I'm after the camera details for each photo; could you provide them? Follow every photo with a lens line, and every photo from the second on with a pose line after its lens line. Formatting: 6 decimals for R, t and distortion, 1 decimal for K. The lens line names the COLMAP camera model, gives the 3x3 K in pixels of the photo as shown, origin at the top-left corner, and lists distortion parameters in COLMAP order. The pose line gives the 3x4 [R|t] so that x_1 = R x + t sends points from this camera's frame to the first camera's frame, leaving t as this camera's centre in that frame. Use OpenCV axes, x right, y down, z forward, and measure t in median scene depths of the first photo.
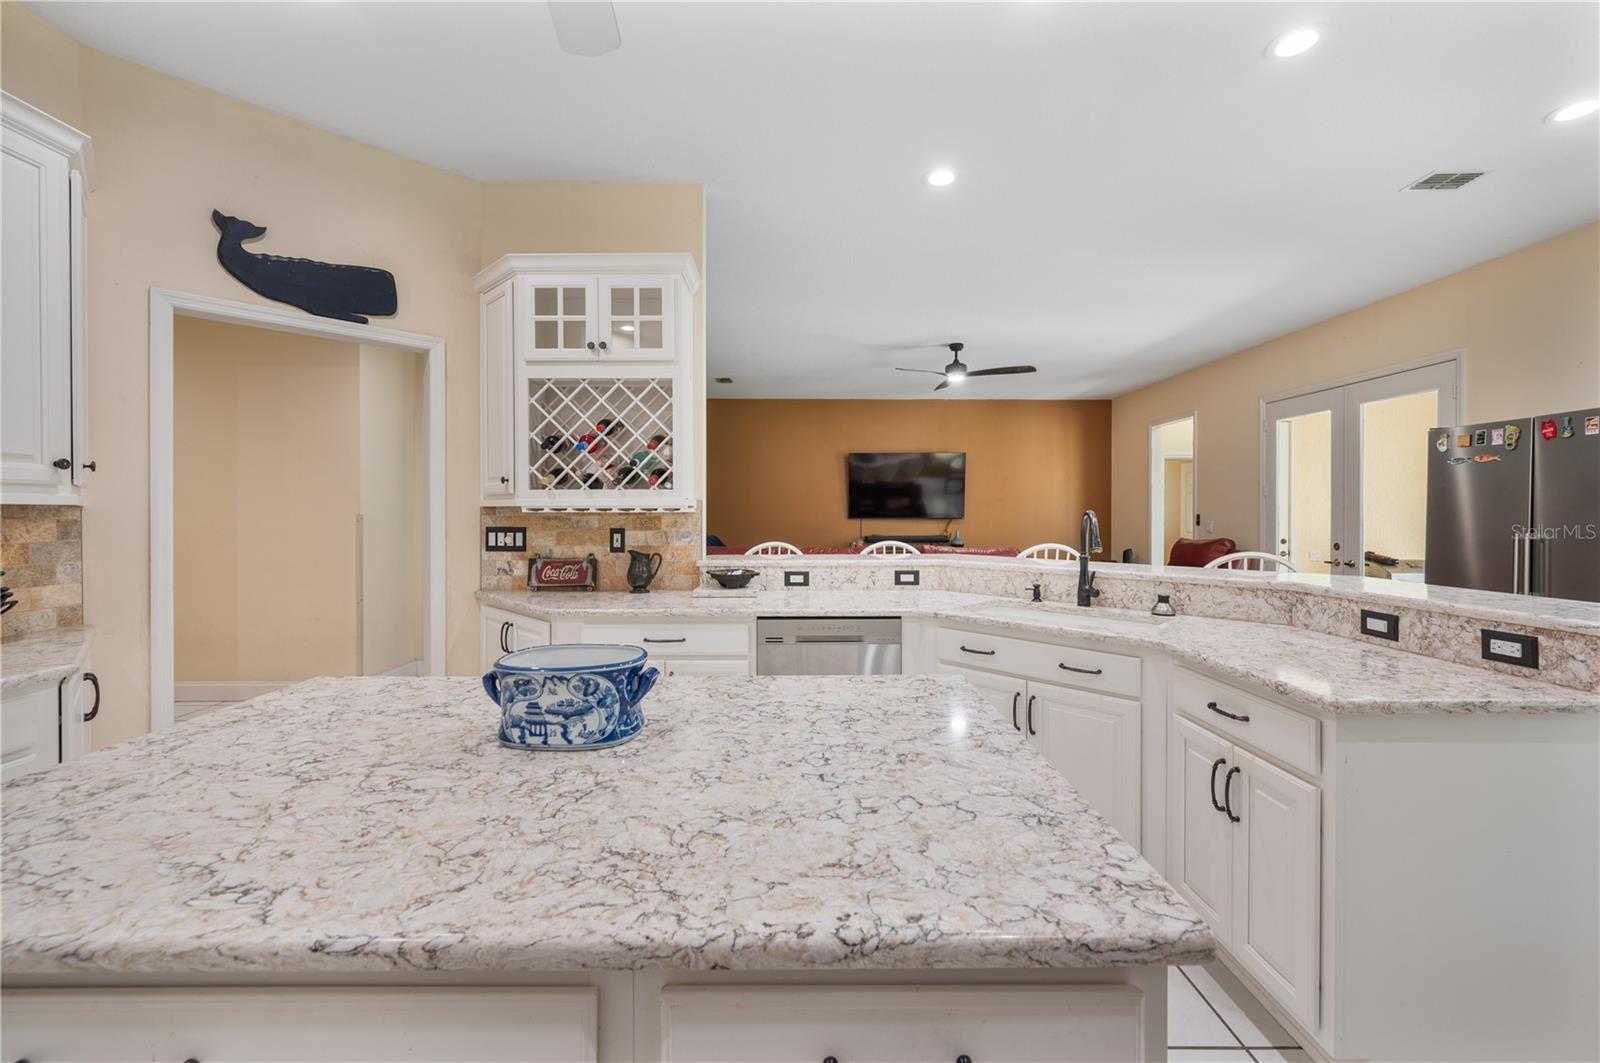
lens RADIAL K [[641.5, 0, 800.9], [0, 641.5, 521.9], [0, 0, 1]] dist [-0.000925, 0.000359]
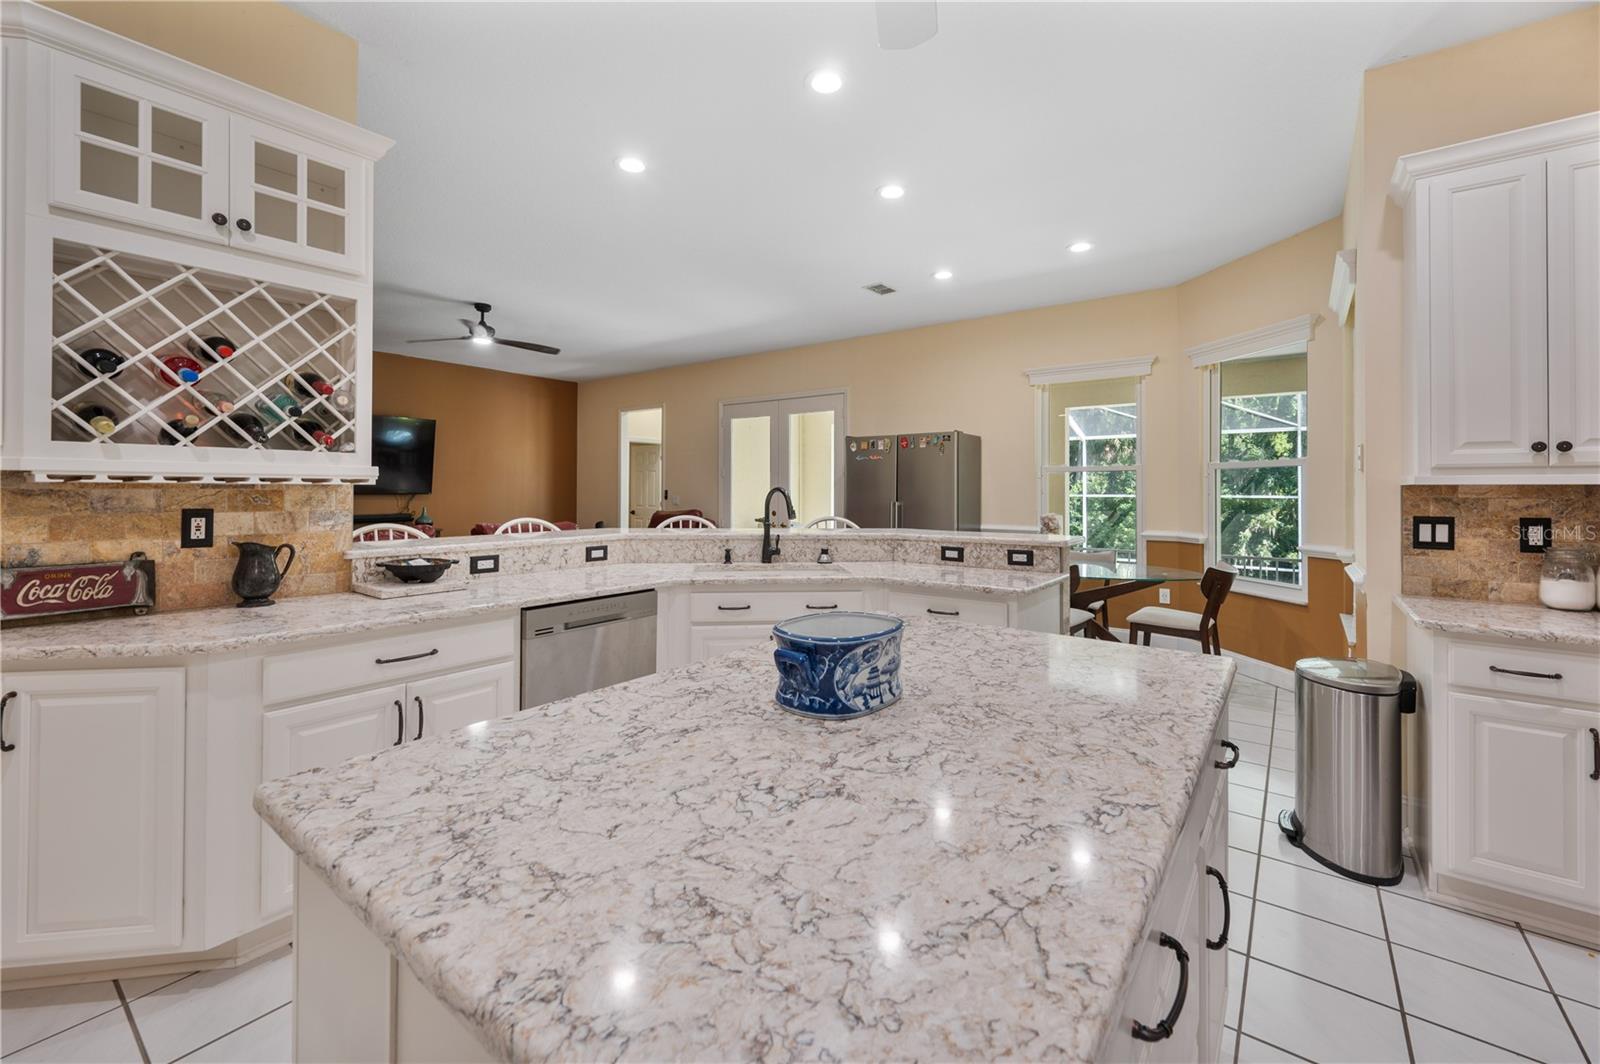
lens RADIAL K [[641.5, 0, 808.9], [0, 641.5, 492.0], [0, 0, 1]] dist [-0.000925, 0.000359]
pose [[0.611659, 0.001461, 0.791120, -0.462612], [0.005036, 0.999971, -0.005740, -0.000142], [-0.791105, 0.007495, 0.611634, 0.153985]]
